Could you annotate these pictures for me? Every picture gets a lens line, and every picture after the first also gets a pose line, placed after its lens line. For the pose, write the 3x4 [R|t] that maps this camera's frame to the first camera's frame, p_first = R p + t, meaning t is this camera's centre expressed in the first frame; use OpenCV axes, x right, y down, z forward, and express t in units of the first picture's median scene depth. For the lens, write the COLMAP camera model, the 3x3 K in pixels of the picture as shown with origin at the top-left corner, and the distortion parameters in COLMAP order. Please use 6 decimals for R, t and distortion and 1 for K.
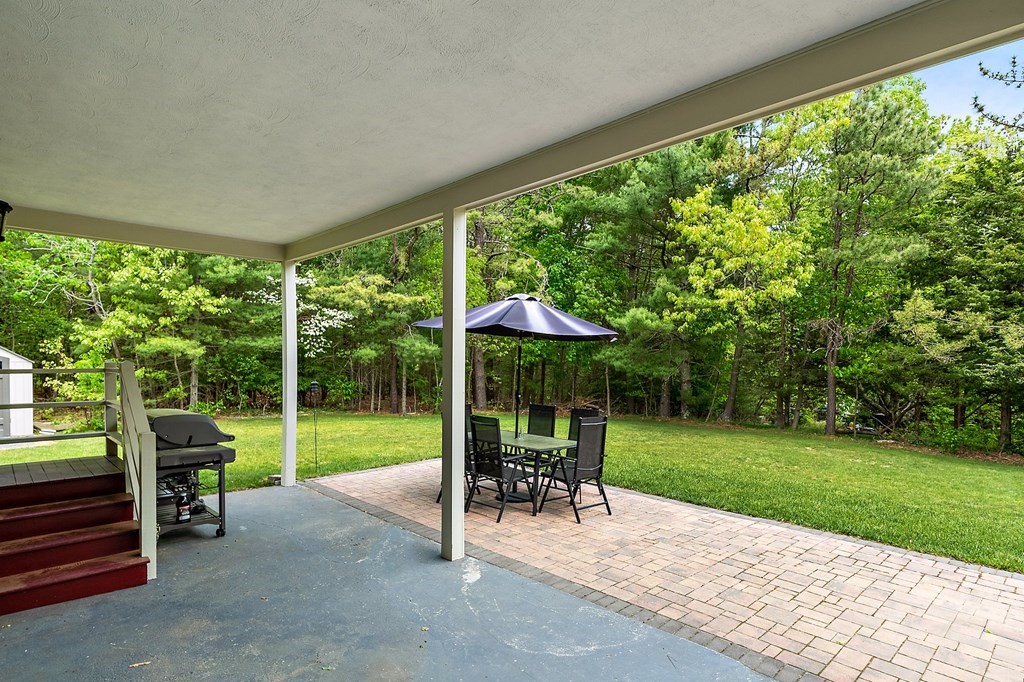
lens RADIAL K [[548.5, 0, 515.7], [0, 548.5, 348.3], [0, 0, 1]] dist [-0.006362, 0.000770]
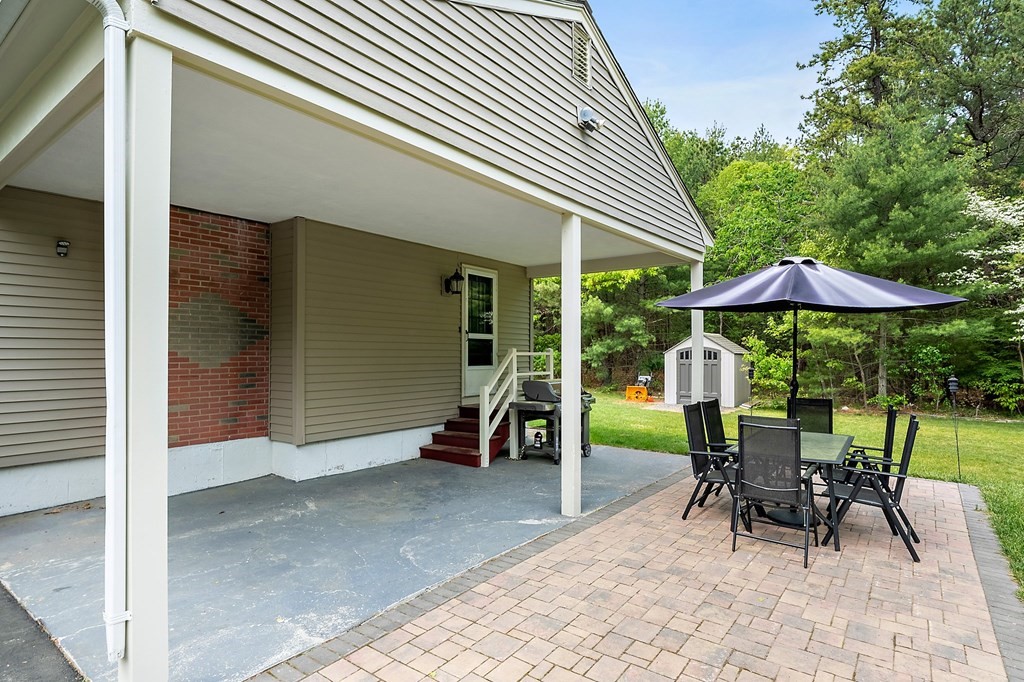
lens RADIAL K [[548.5, 0, 517.0], [0, 548.5, 339.0], [0, 0, 1]] dist [-0.006362, 0.000770]
pose [[0.173635, -0.032282, -0.984281, 0.945878], [0.022788, 0.999327, -0.028756, 0.040865], [0.984546, -0.017437, 0.174254, 0.648871]]
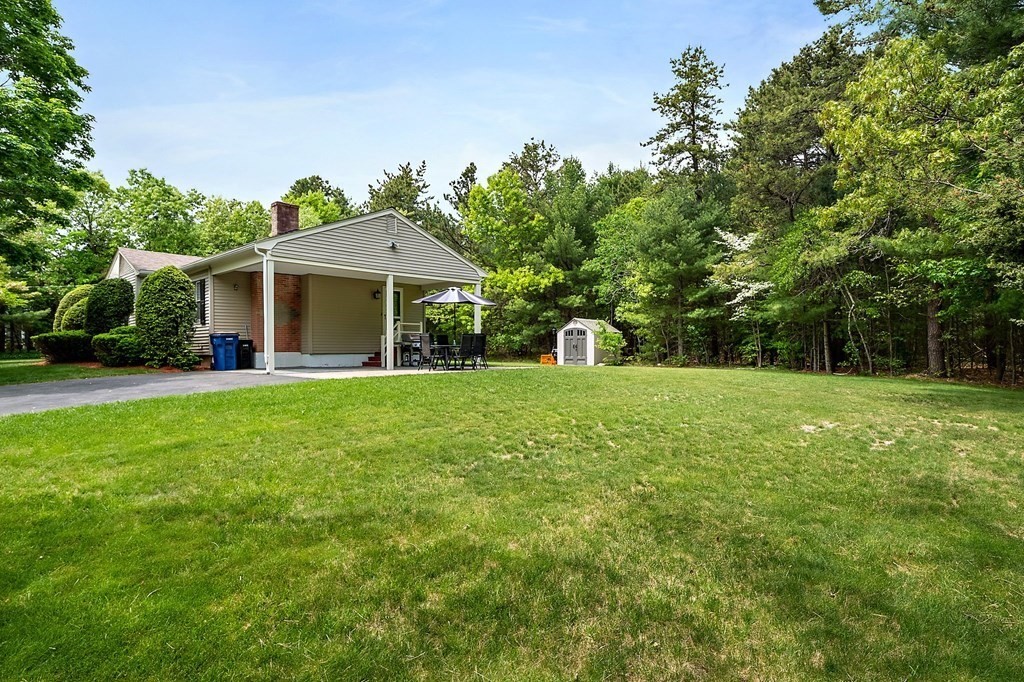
lens RADIAL K [[548.5, 0, 515.9], [0, 548.5, 345.0], [0, 0, 1]] dist [-0.006362, 0.000770]
pose [[0.074022, -0.021644, -0.997022, 3.393338], [0.031436, 0.999318, -0.019360, 0.299868], [0.996761, -0.029910, 0.074652, 1.475865]]
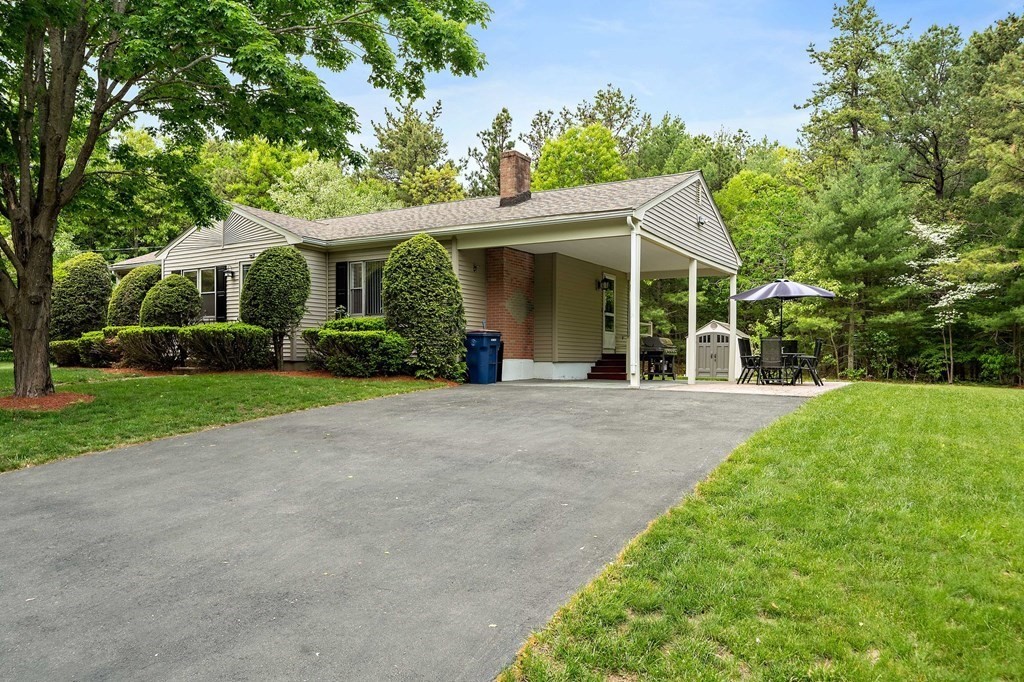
lens RADIAL K [[713.5, 0, 516.6], [0, 713.5, 364.9], [0, 0, 1]] dist [-0.009052, -0.003148]
pose [[0.267101, -0.001195, -0.963668, 2.956536], [0.018928, 0.999813, 0.004006, 0.242173], [0.963483, -0.019310, 0.267074, -0.784006]]
